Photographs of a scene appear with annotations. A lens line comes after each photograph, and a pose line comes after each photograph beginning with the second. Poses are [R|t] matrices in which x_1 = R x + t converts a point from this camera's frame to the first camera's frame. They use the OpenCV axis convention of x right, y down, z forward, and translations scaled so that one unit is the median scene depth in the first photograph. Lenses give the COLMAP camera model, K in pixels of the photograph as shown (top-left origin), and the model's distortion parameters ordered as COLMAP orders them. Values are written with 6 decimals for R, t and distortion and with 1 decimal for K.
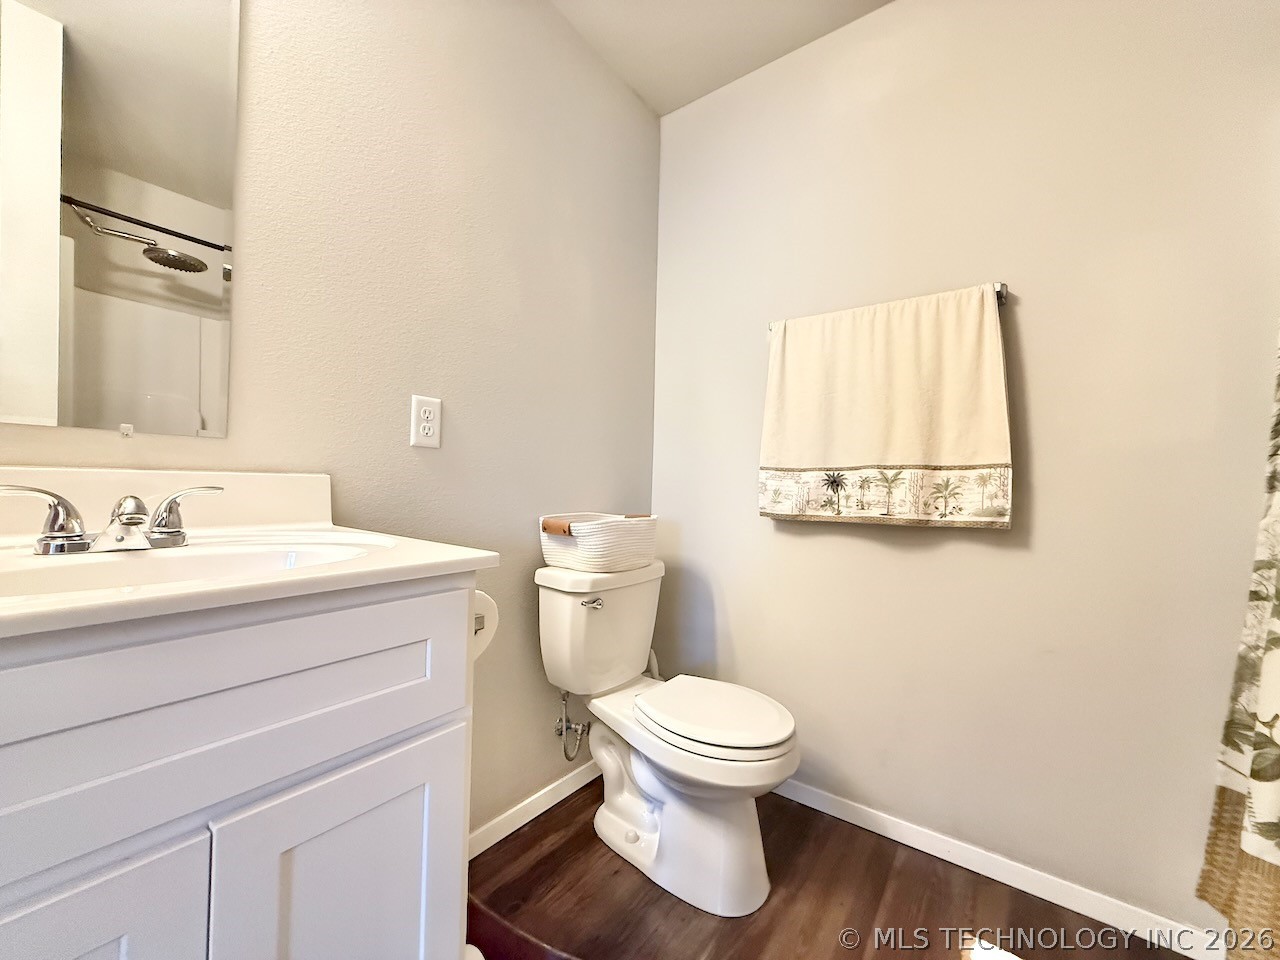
lens RADIAL K [[505.3, 0, 640.0], [0, 505.3, 480.0], [0, 0, 1]] dist [-0.002498, 0.006261]
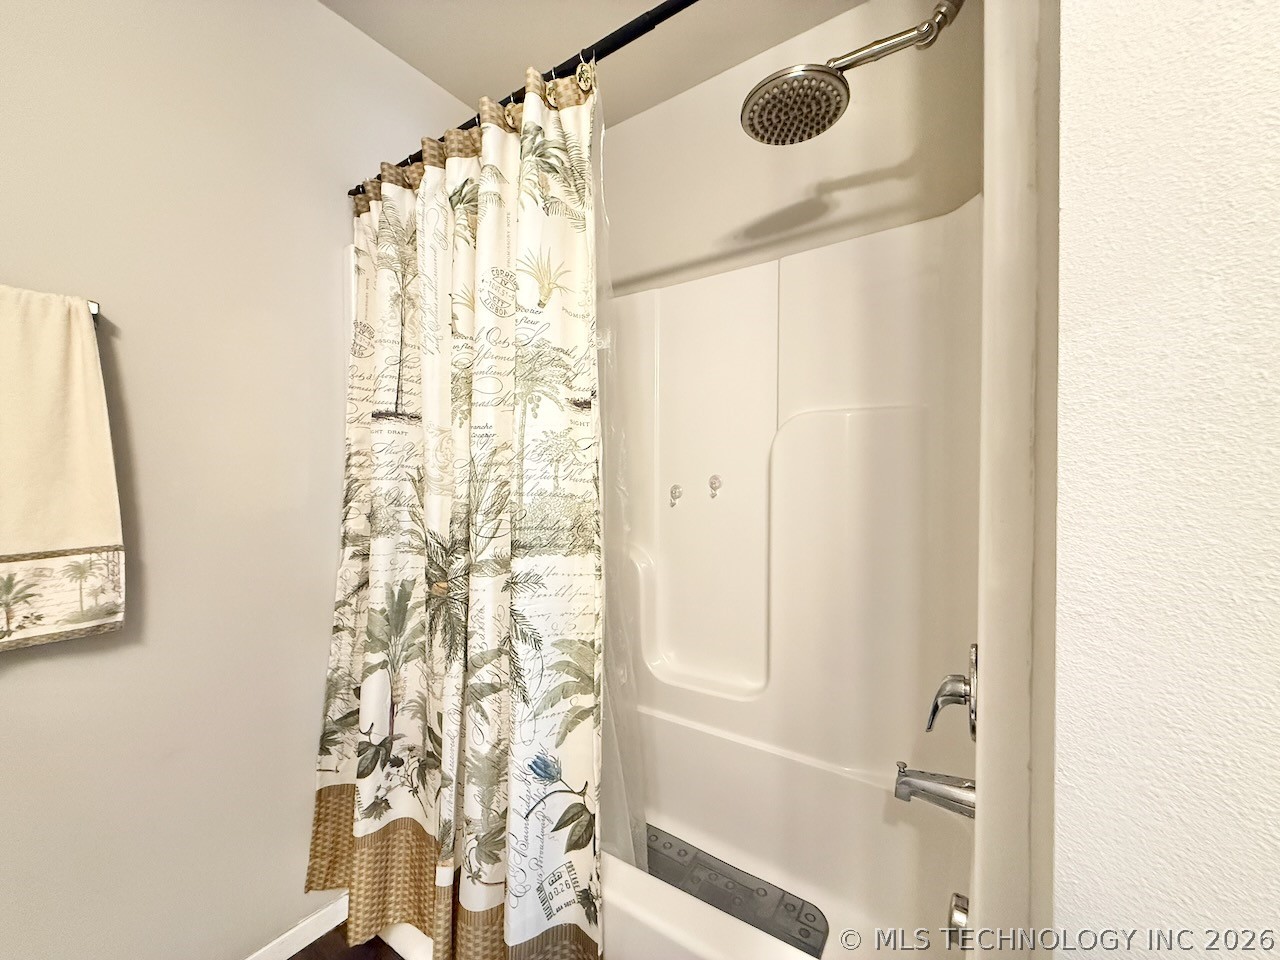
lens RADIAL K [[509.3, 0, 640.5], [0, 509.3, 482.1], [0, 0, 1]] dist [-0.003506, -0.000148]
pose [[-0.034096, -0.038875, 0.998662, -0.060453], [0.000755, 0.999242, 0.038924, -0.146368], [-0.999418, 0.002081, -0.034041, 0.216214]]
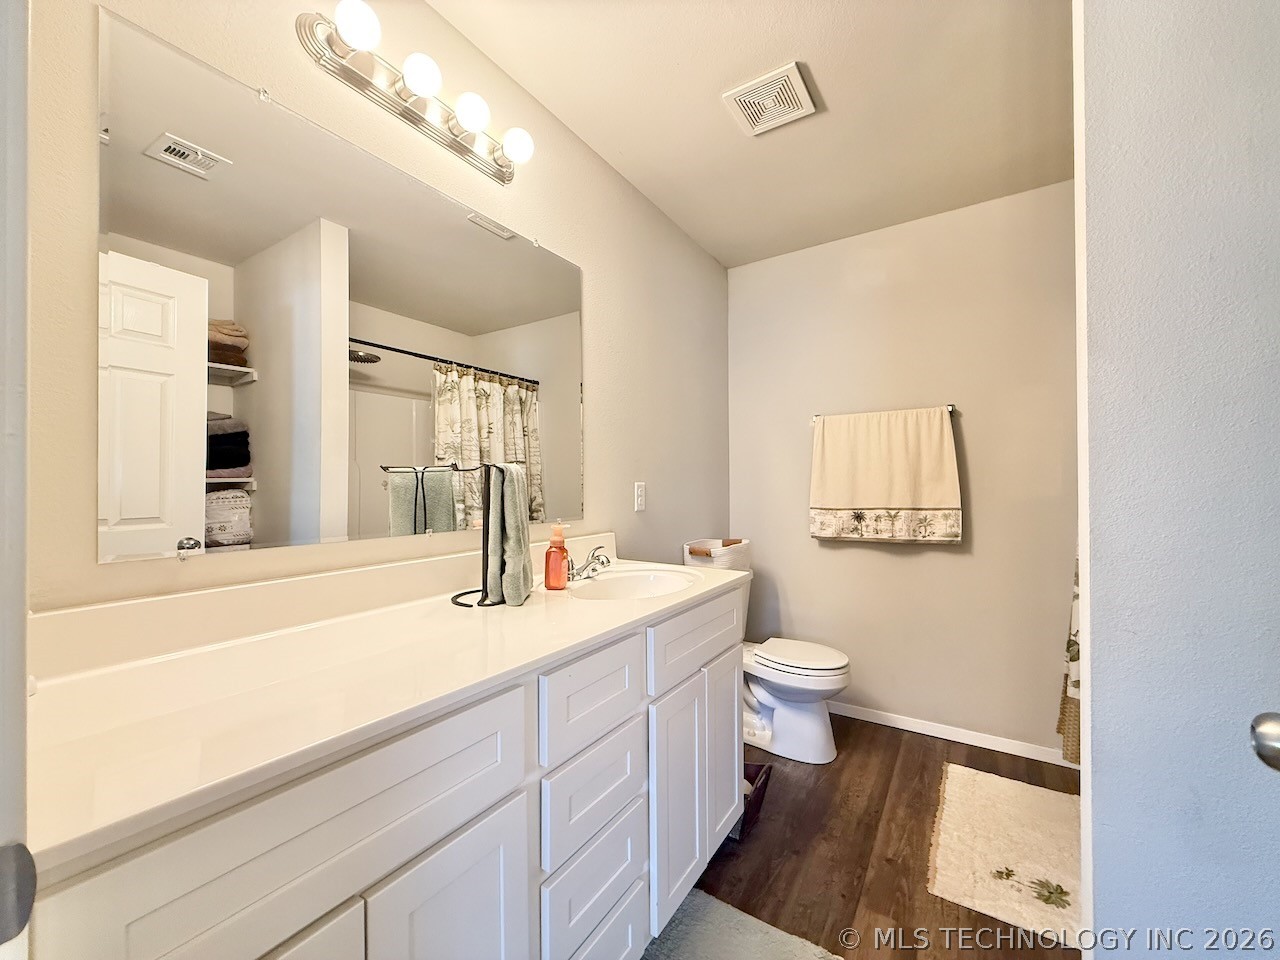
lens RADIAL K [[510.7, 0, 636.1], [0, 510.7, 476.5], [0, 0, 1]] dist [0.002260, 0.000030]
pose [[0.998193, -0.031102, 0.051422, -0.466612], [0.031236, 0.999510, -0.001798, -0.163097], [-0.051340, 0.003401, 0.998675, -0.695434]]
